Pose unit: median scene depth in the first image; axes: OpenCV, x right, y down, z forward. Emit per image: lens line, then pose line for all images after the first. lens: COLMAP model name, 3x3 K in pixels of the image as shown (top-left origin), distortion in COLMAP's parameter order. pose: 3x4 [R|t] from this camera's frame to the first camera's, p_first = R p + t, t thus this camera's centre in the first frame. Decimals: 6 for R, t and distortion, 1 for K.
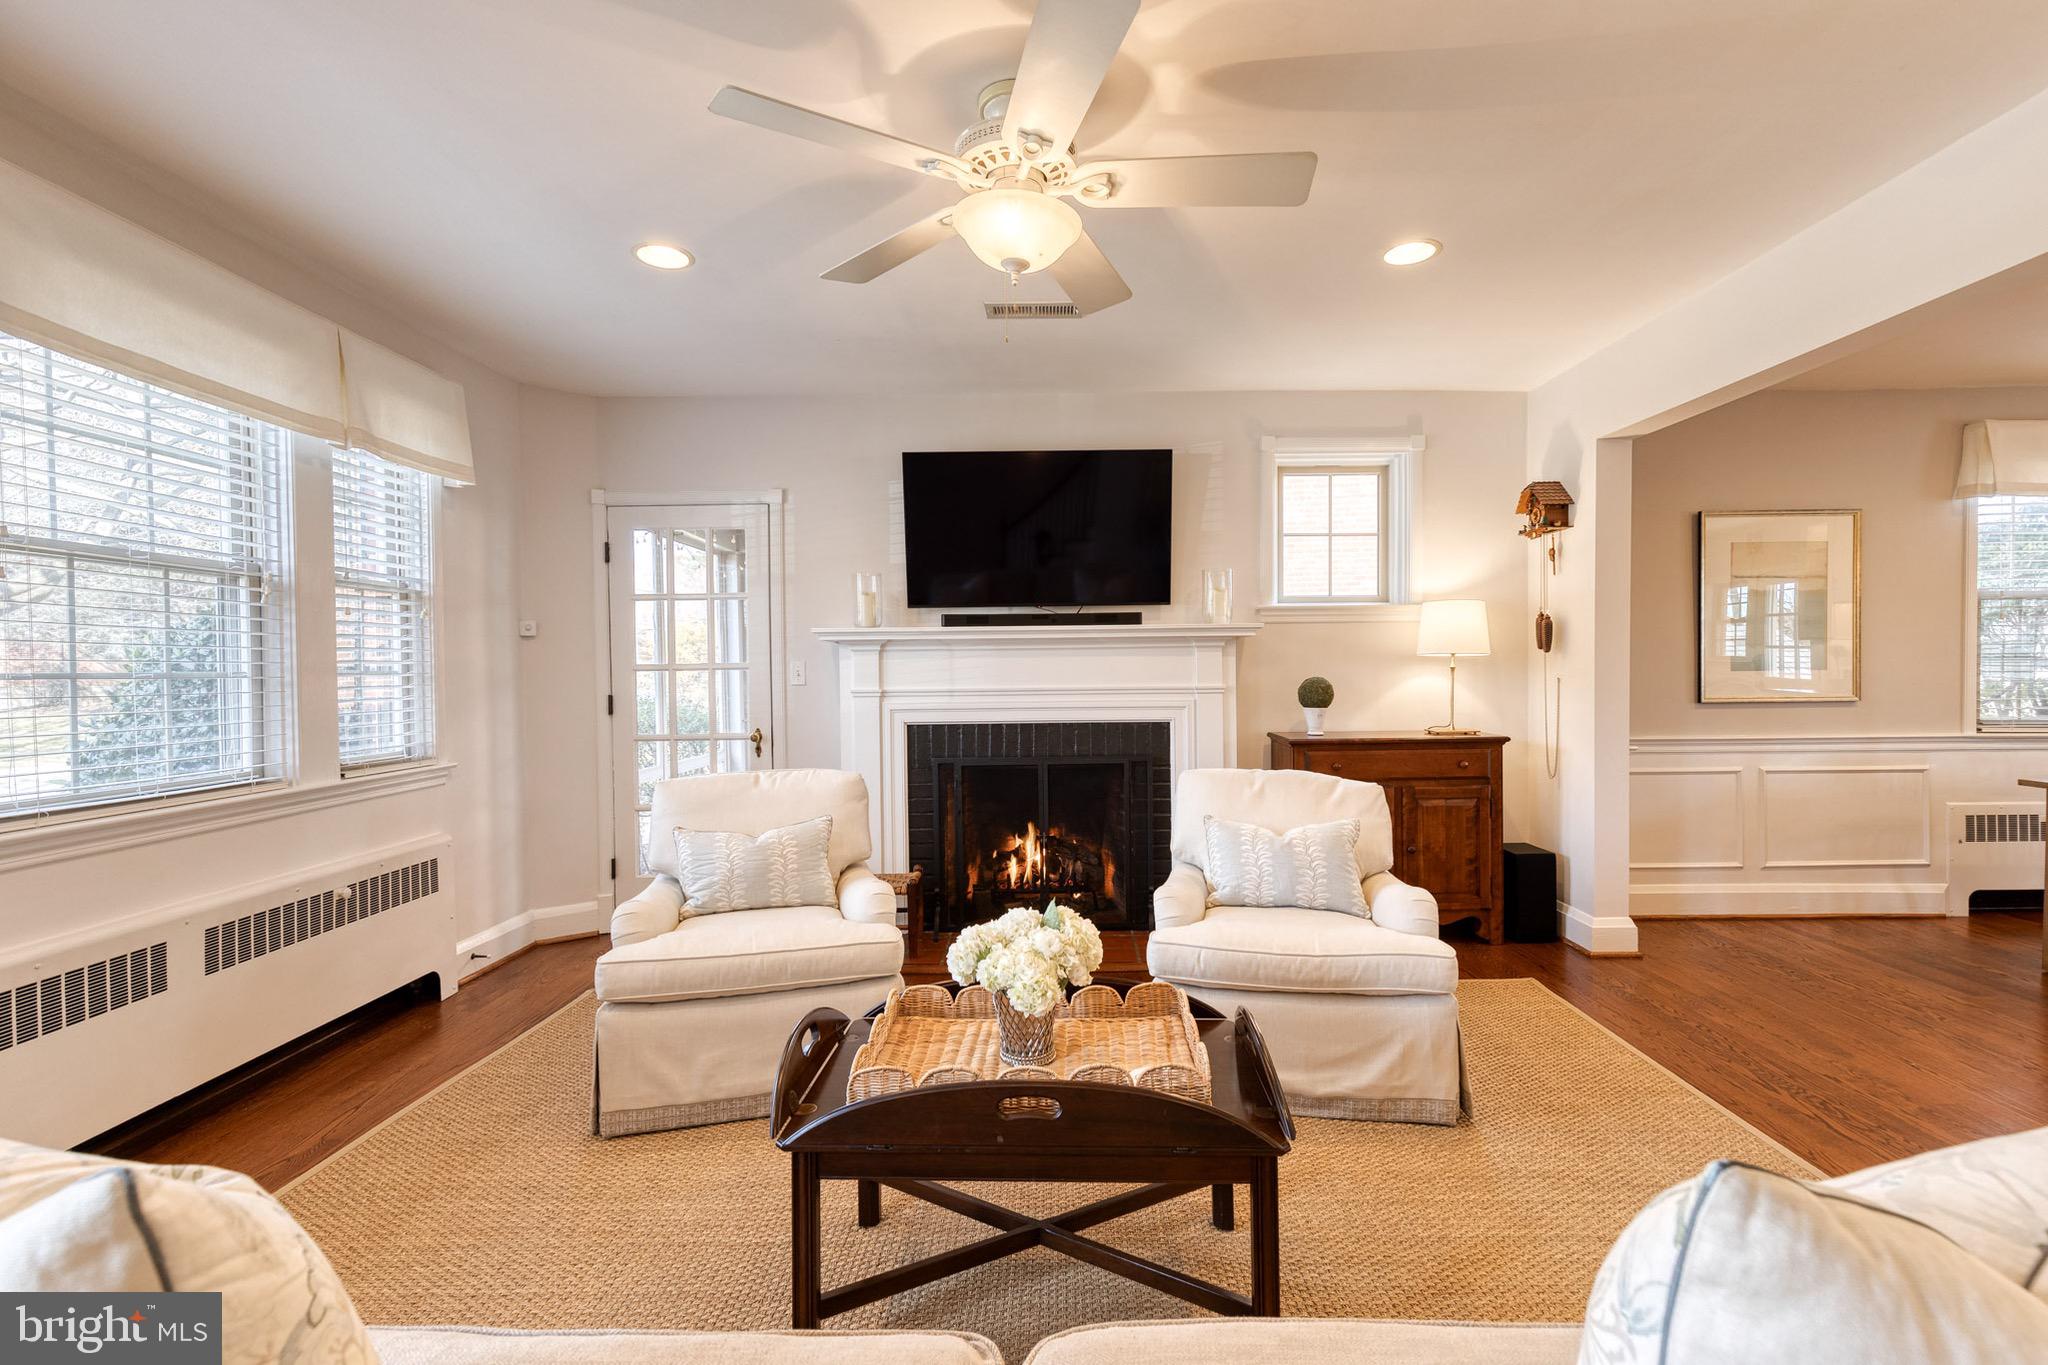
lens RADIAL K [[916.0, 0, 1040.3], [0, 916.0, 682.0], [0, 0, 1]] dist [0.009063, -0.001209]
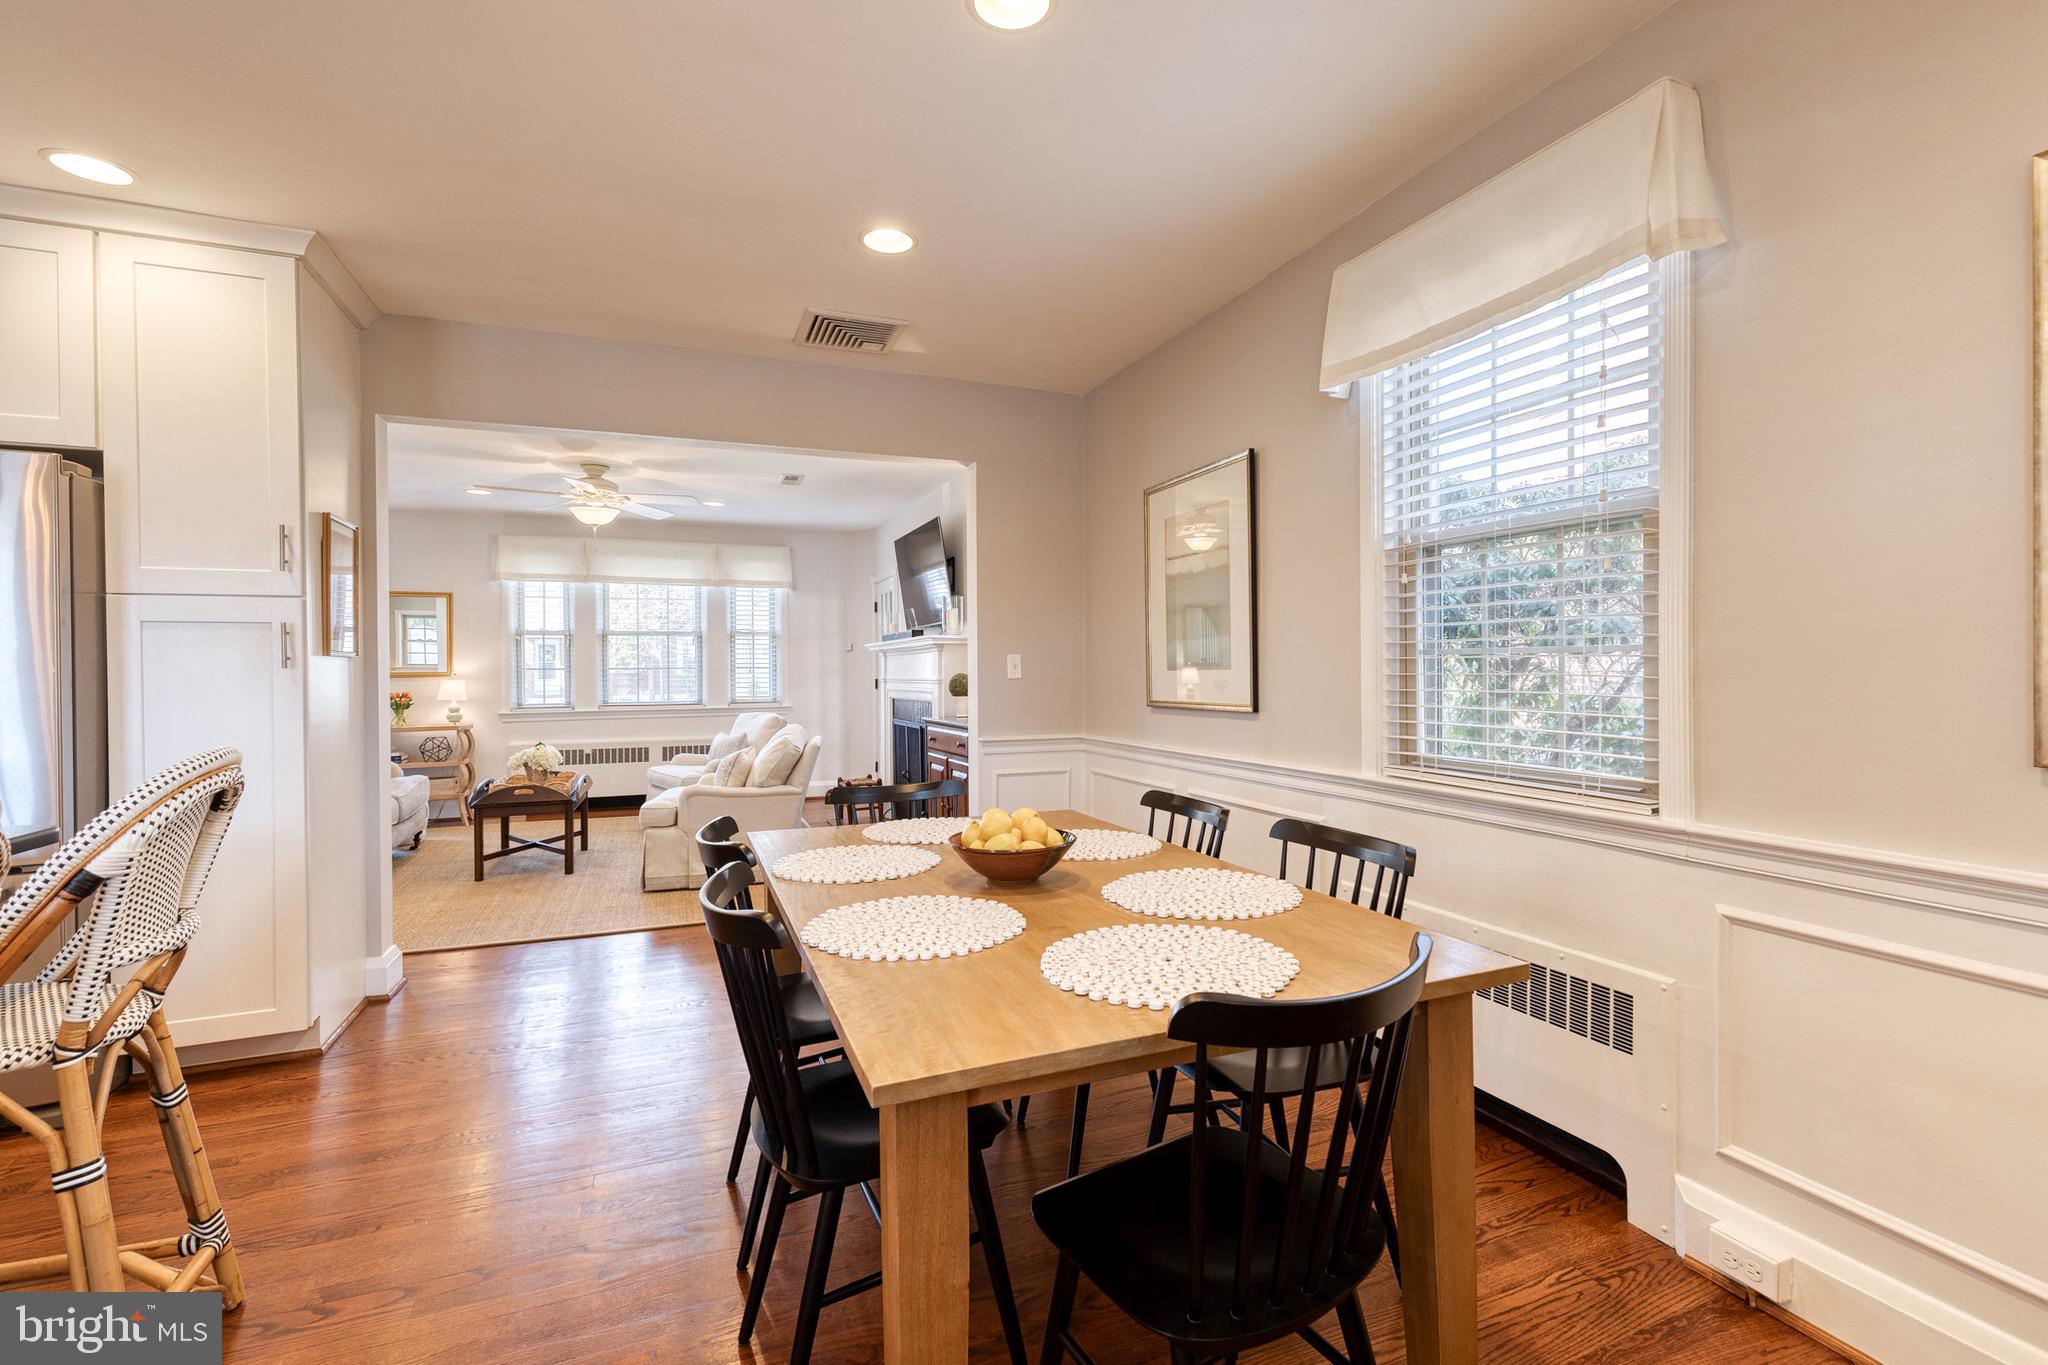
lens RADIAL K [[927.5, 0, 1036.3], [0, 927.5, 669.3], [0, 0, 1]] dist [0.011063, 0.000180]
pose [[0.377016, 0.005547, -0.926190, 1.632864], [-0.008014, 0.999964, 0.002727, -0.015151], [0.926172, 0.006394, 0.377047, 0.611774]]
